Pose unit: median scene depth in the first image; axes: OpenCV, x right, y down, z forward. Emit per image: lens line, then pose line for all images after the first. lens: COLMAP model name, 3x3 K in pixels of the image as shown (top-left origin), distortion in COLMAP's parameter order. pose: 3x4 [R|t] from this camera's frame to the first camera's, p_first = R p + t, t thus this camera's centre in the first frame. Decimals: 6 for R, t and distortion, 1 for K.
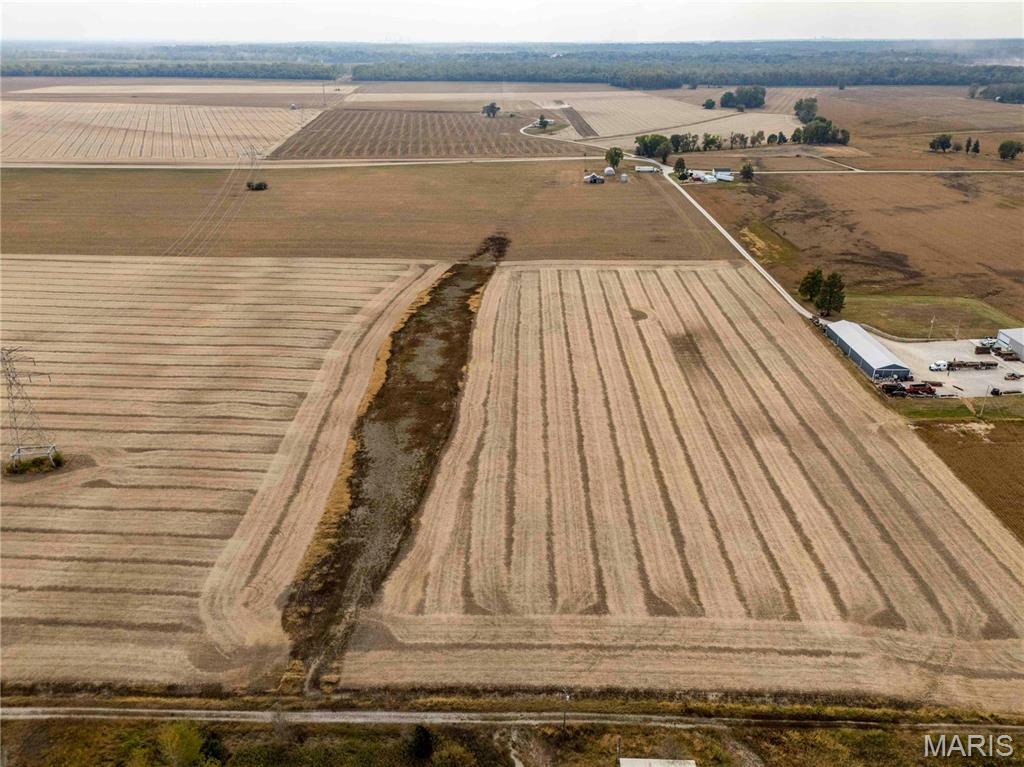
lens RADIAL K [[752.1, 0, 516.2], [0, 752.1, 385.5], [0, 0, 1]] dist [0.076290, -0.071872]
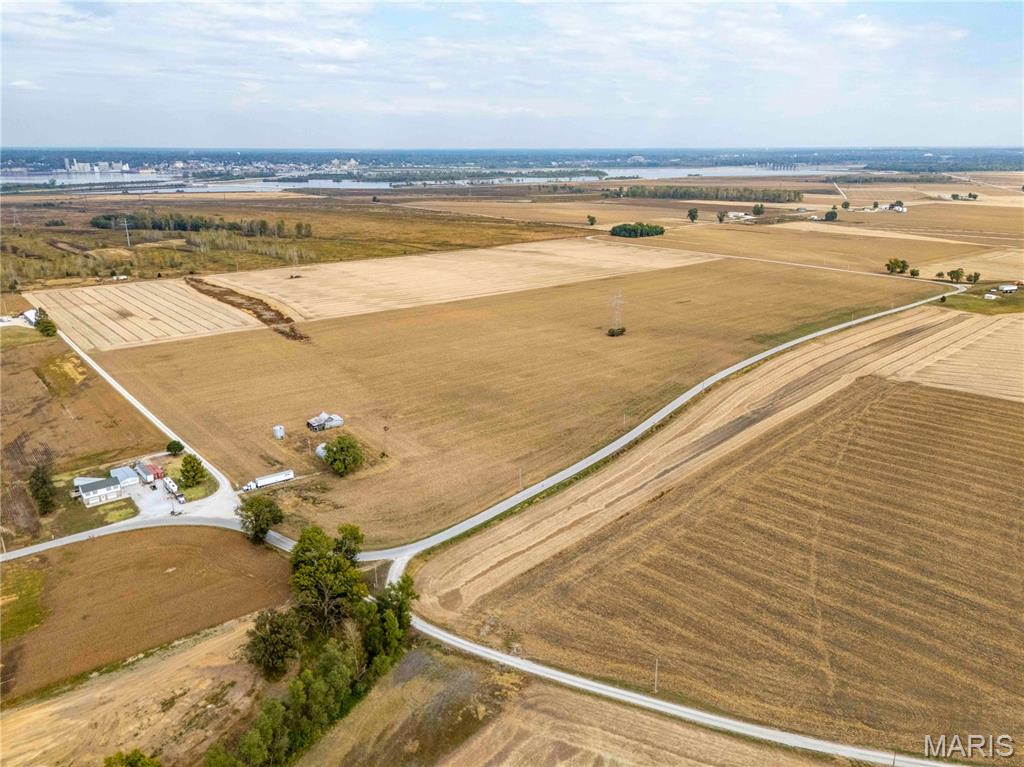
lens RADIAL K [[752.1, 0, 516.2], [0, 752.1, 385.5], [0, 0, 1]] dist [0.076290, -0.071872]
pose [[-0.762226, 0.194974, -0.617250, 0.734968], [-0.269543, 0.771356, 0.576503, -1.416587], [0.588523, 0.605801, -0.535394, 2.843896]]
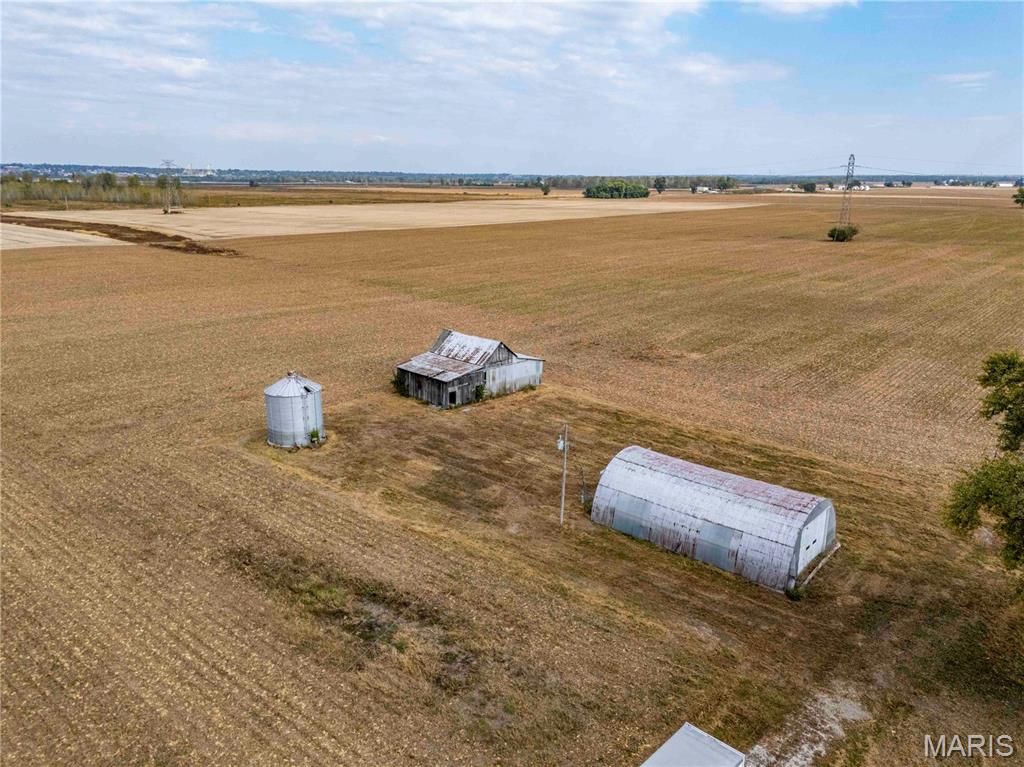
lens RADIAL K [[752.1, 0, 516.2], [0, 752.1, 385.5], [0, 0, 1]] dist [0.076290, -0.071872]
pose [[-0.630068, 0.198088, -0.750850, 0.420126], [-0.333893, 0.803865, 0.492257, -0.698025], [0.701092, 0.560859, -0.440349, 2.158724]]
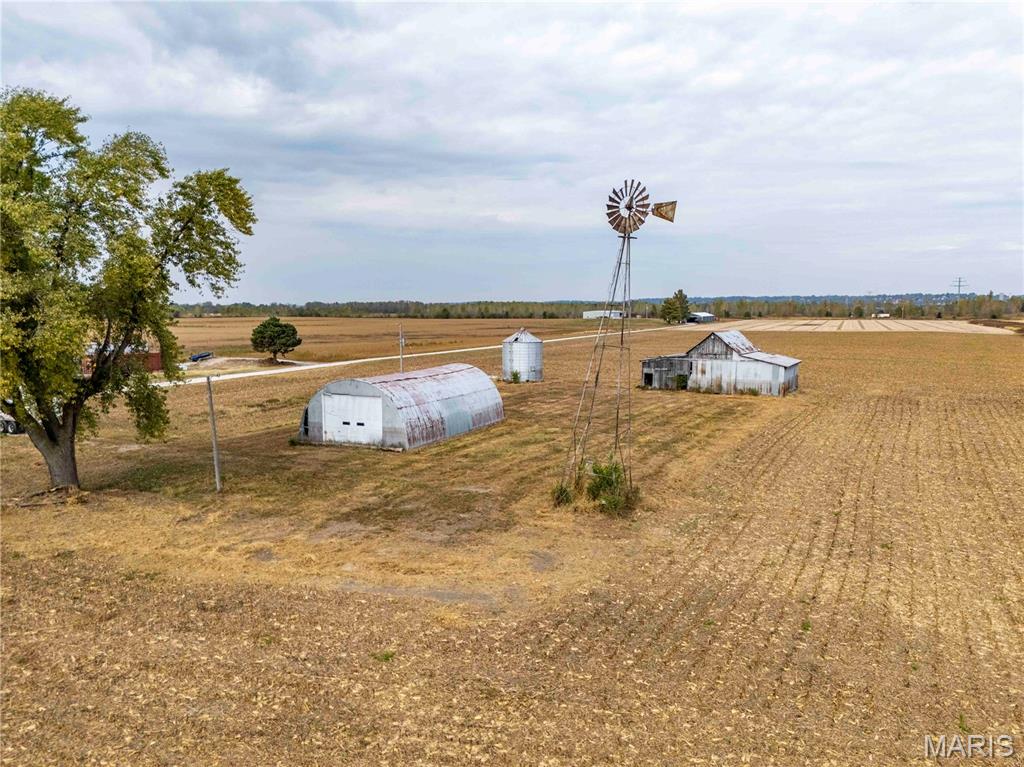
lens RADIAL K [[752.1, 0, 516.2], [0, 752.1, 385.5], [0, 0, 1]] dist [0.076290, -0.071872]
pose [[-0.919522, -0.042199, 0.390766, 0.166812], [0.163619, 0.862875, 0.478199, -0.691754], [-0.357362, 0.503652, -0.786528, 2.262999]]
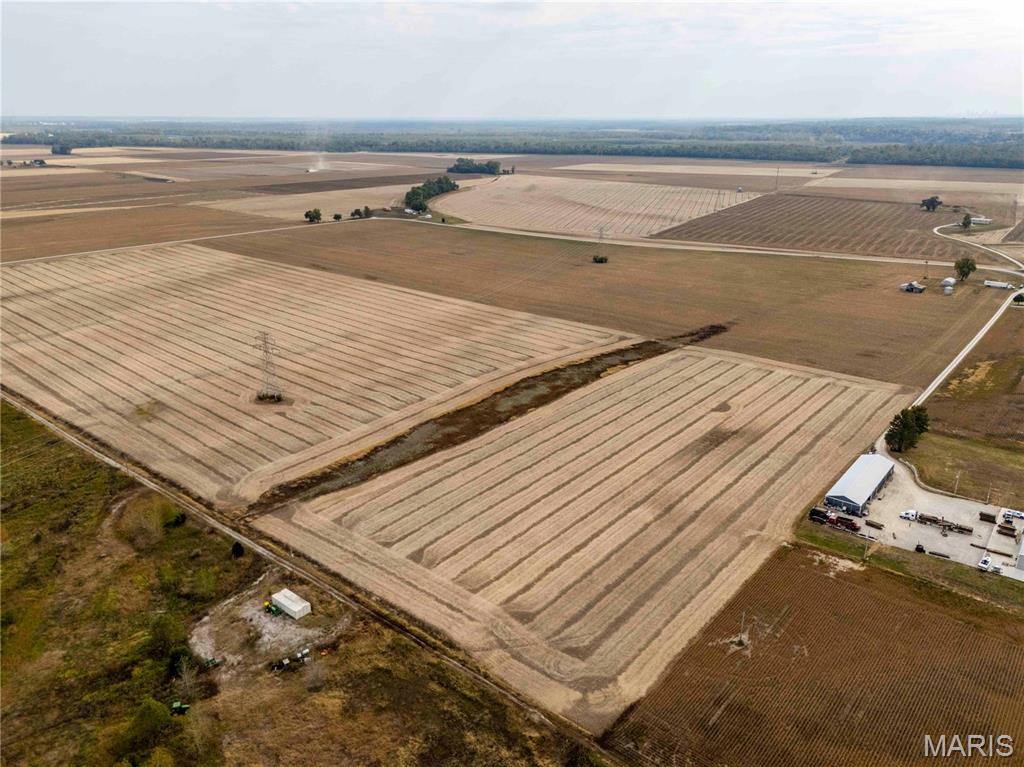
lens RADIAL K [[752.1, 0, 516.2], [0, 752.1, 385.5], [0, 0, 1]] dist [0.076290, -0.071872]
pose [[0.785409, 0.205668, -0.583810, 0.601040], [-0.254051, 0.967190, -0.001051, -0.049163], [0.564439, 0.149143, 0.811890, -0.098219]]
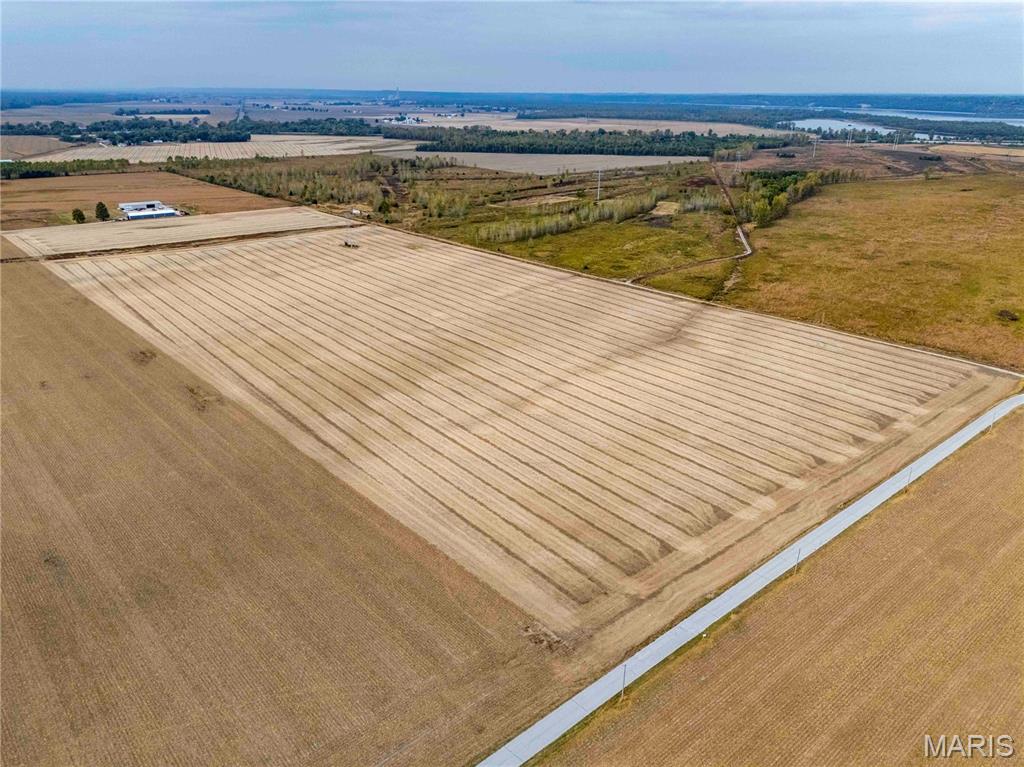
lens RADIAL K [[752.1, 0, 516.2], [0, 752.1, 385.5], [0, 0, 1]] dist [0.076290, -0.071872]
pose [[-0.677172, -0.272325, 0.683577, -2.320549], [0.300225, 0.745895, 0.594563, -0.770069], [-0.671791, 0.607848, -0.423340, 1.512386]]
